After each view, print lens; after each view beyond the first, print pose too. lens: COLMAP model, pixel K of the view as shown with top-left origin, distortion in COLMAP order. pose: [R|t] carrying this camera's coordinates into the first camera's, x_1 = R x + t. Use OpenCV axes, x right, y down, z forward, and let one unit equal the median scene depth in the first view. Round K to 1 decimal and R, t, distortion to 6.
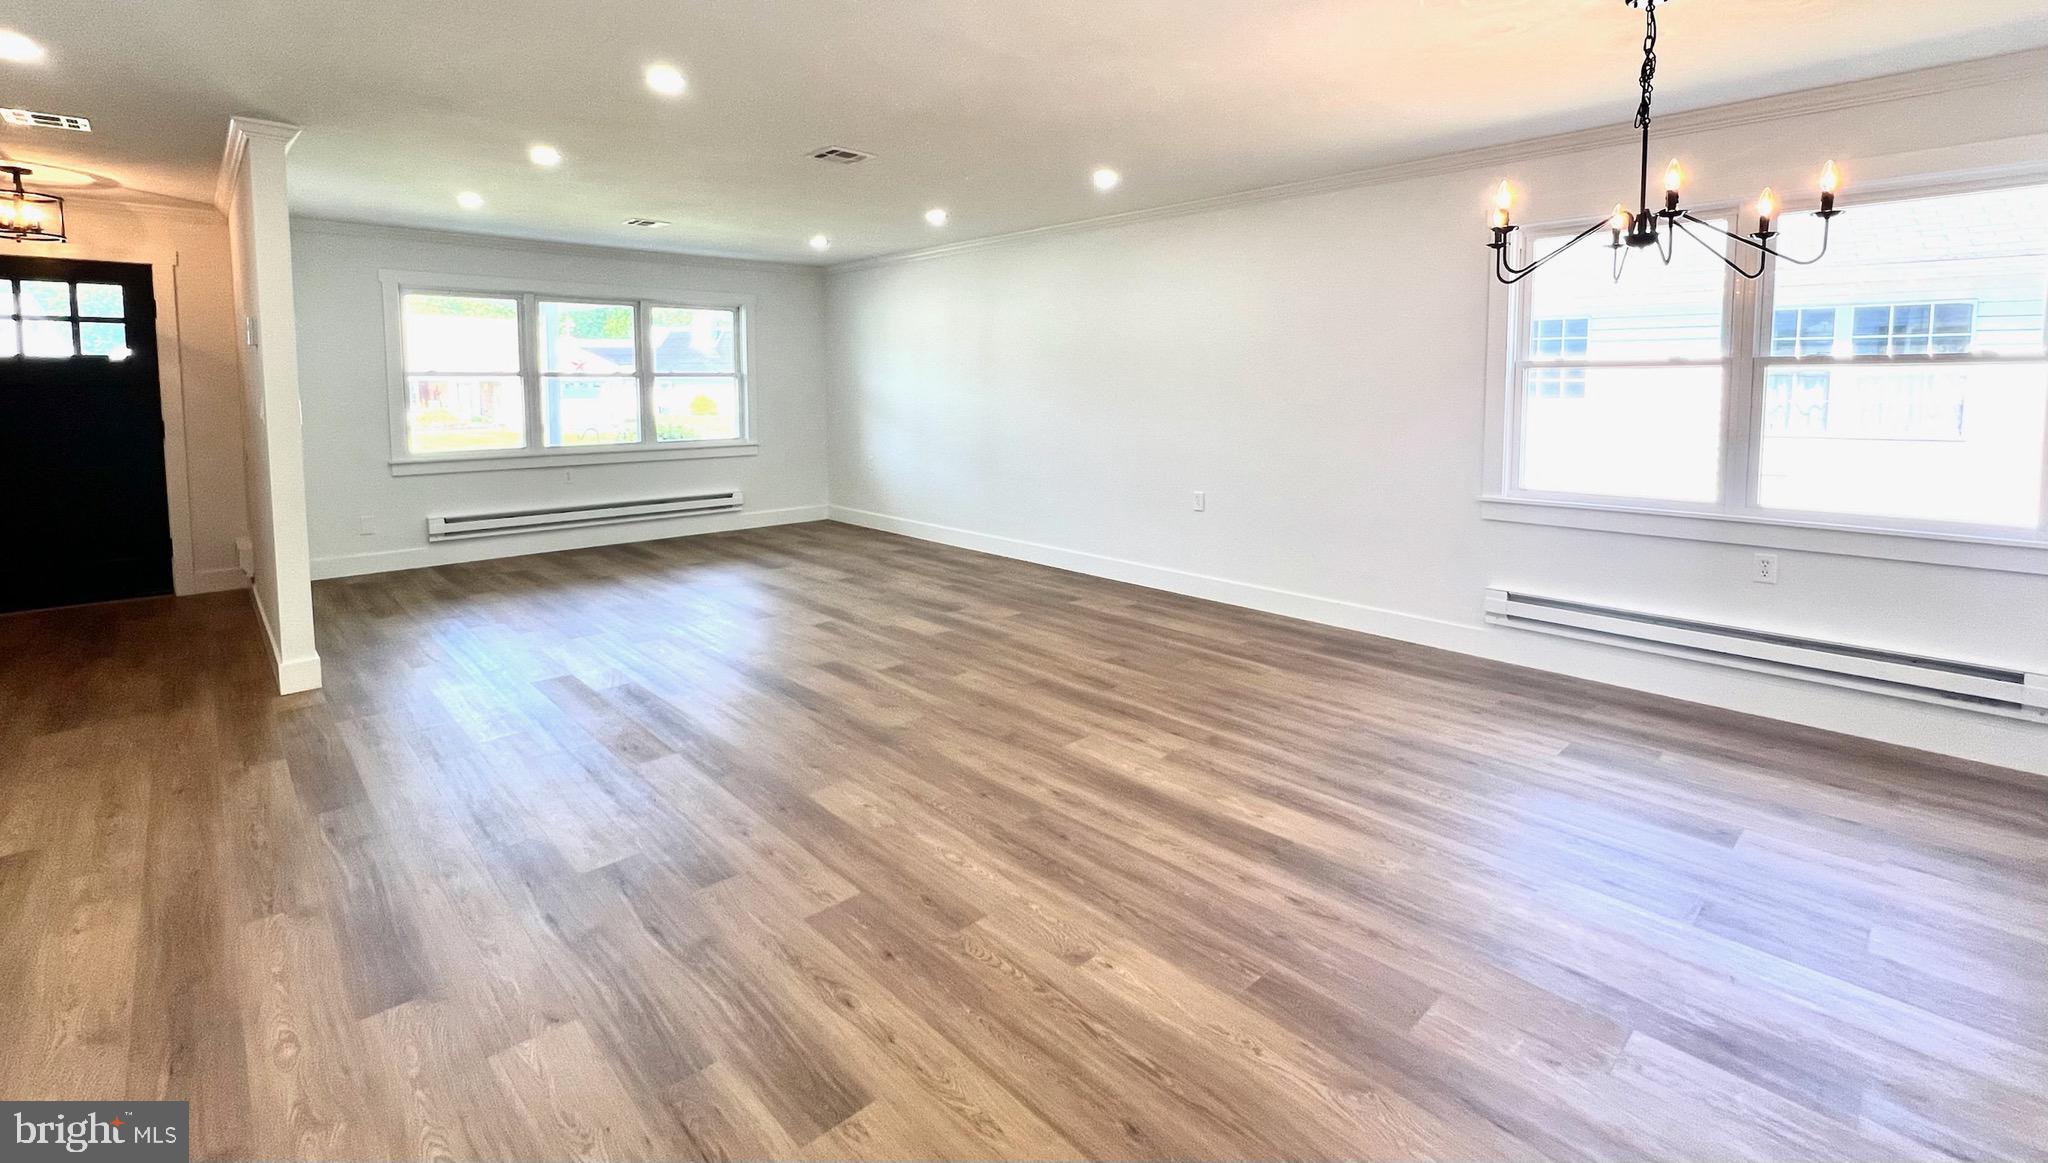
lens RADIAL K [[892.1, 0, 1021.7], [0, 892.1, 480.7], [0, 0, 1]] dist [-0.001331, 0.000646]
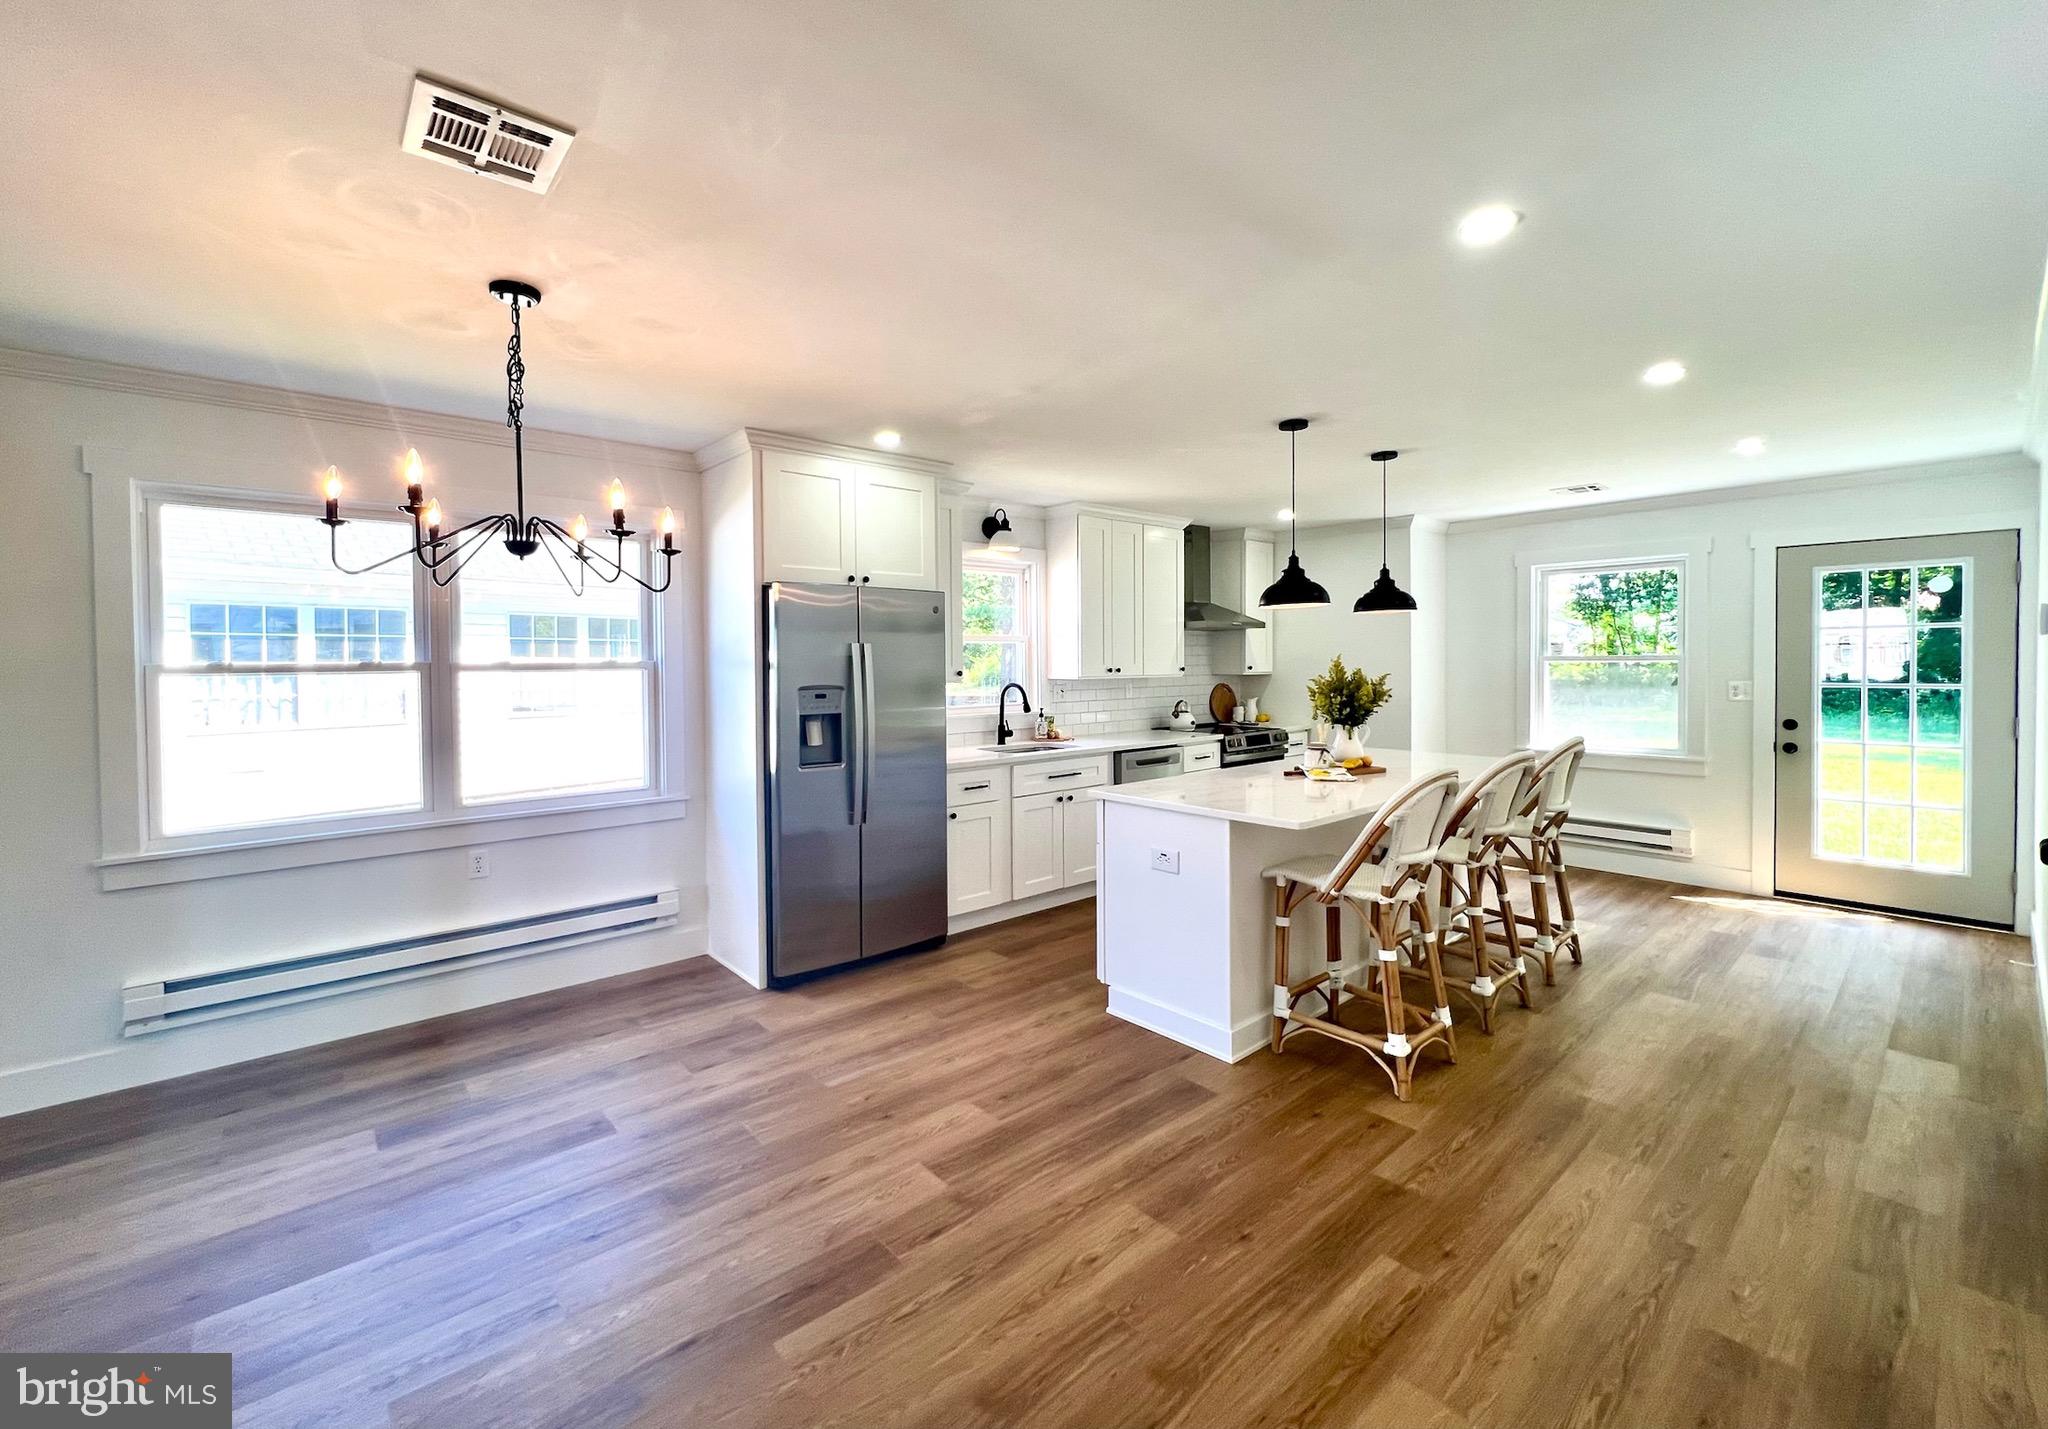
lens RADIAL K [[844.1, 0, 1009.0], [0, 844.1, 677.3], [0, 0, 1]] dist [-0.001732, -0.000097]
pose [[0.044232, -0.015744, 0.998897, -0.118717], [0.119783, 0.992746, 0.010343, -0.052948], [-0.991814, 0.119194, 0.045797, 0.309970]]
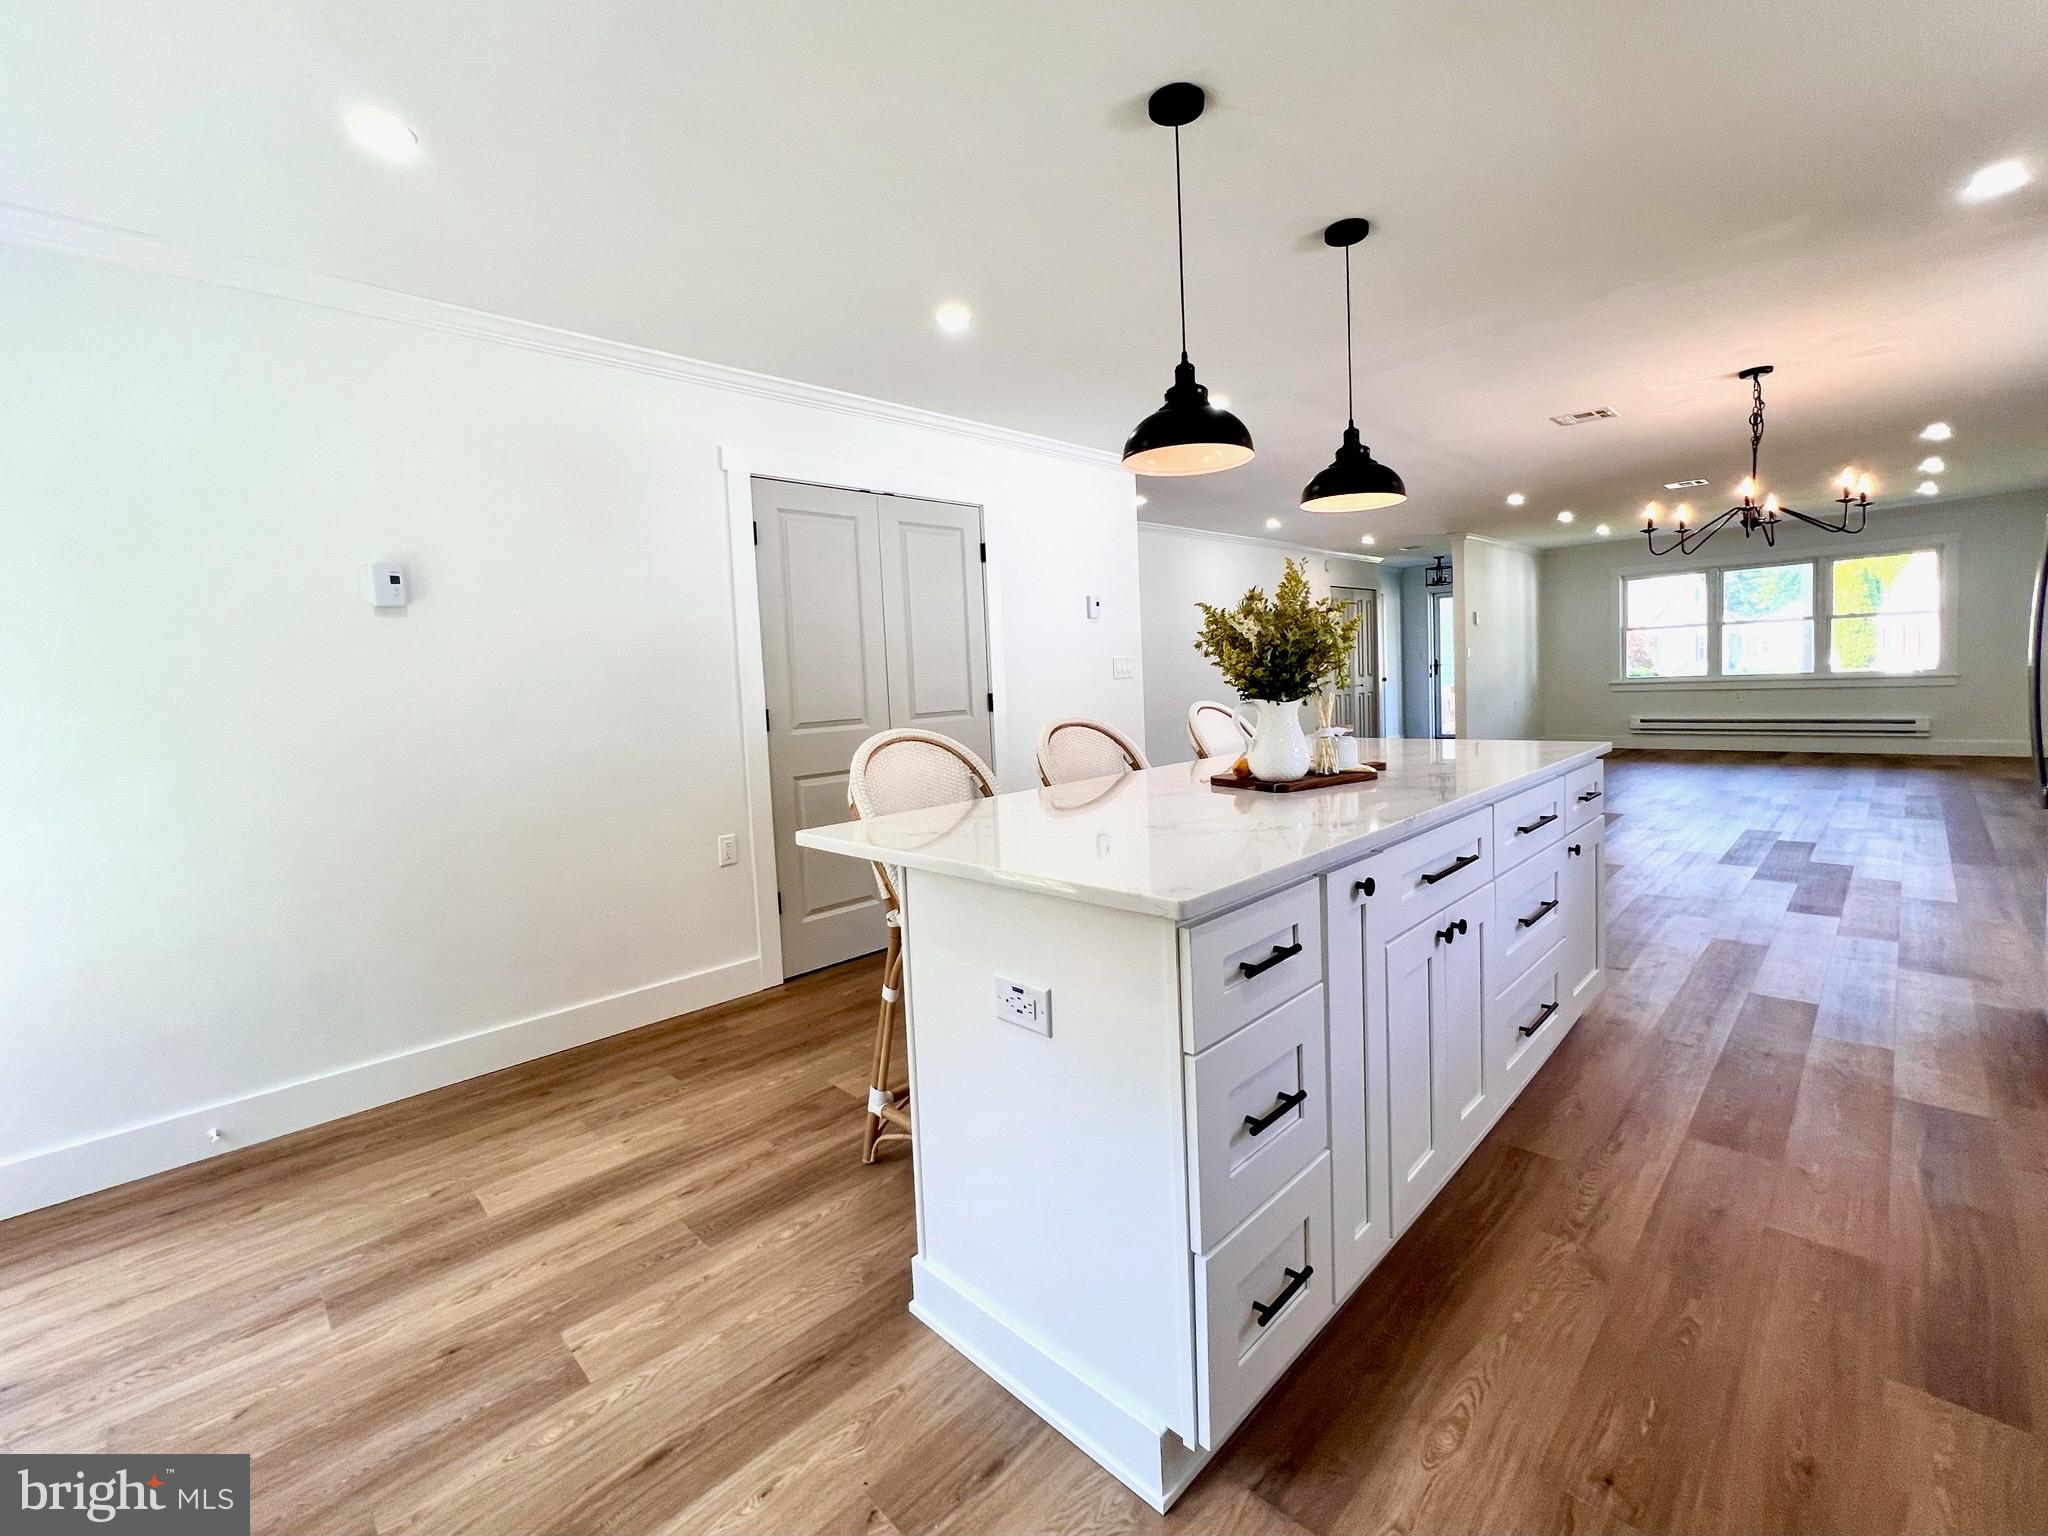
lens RADIAL K [[872.9, 0, 1026.9], [0, 872.9, 731.6], [0, 0, 1]] dist [-0.000157, -0.000115]
pose [[0.032018, 0.064535, -0.997402, 1.568081], [-0.064581, 0.995962, 0.062368, 0.069401], [0.997399, 0.062416, 0.036057, -0.252563]]
